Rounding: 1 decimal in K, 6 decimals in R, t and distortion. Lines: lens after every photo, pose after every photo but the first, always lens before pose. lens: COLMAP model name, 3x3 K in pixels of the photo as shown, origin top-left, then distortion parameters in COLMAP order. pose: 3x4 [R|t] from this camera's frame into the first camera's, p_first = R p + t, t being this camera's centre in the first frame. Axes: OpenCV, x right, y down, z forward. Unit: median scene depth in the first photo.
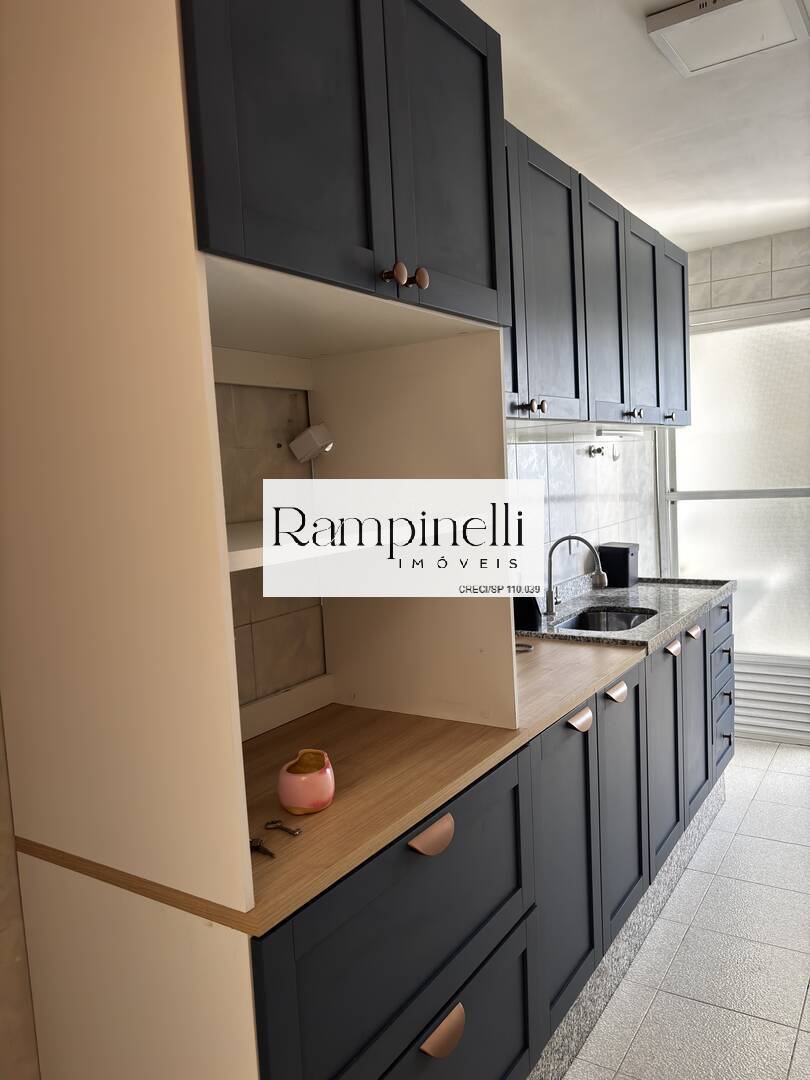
lens RADIAL K [[815.8, 0, 405.0], [0, 815.8, 540.0], [0, 0, 1]] dist [0.011869, 0.001982]
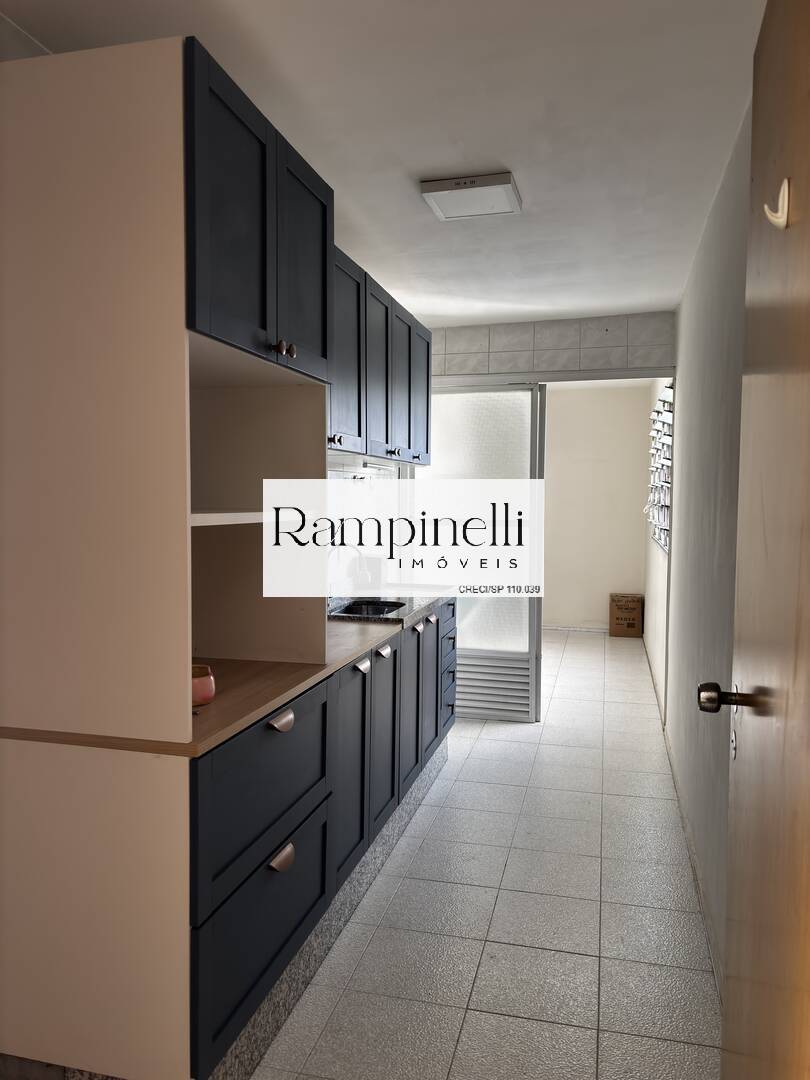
lens RADIAL K [[812.3, 0, 405.5], [0, 812.3, 547.1], [0, 0, 1]] dist [0.120663, -0.247457]
pose [[0.944552, 0.037697, 0.326190, -0.137788], [-0.026599, 0.998908, -0.038418, 0.053460], [-0.327282, 0.027612, 0.944523, -0.268525]]
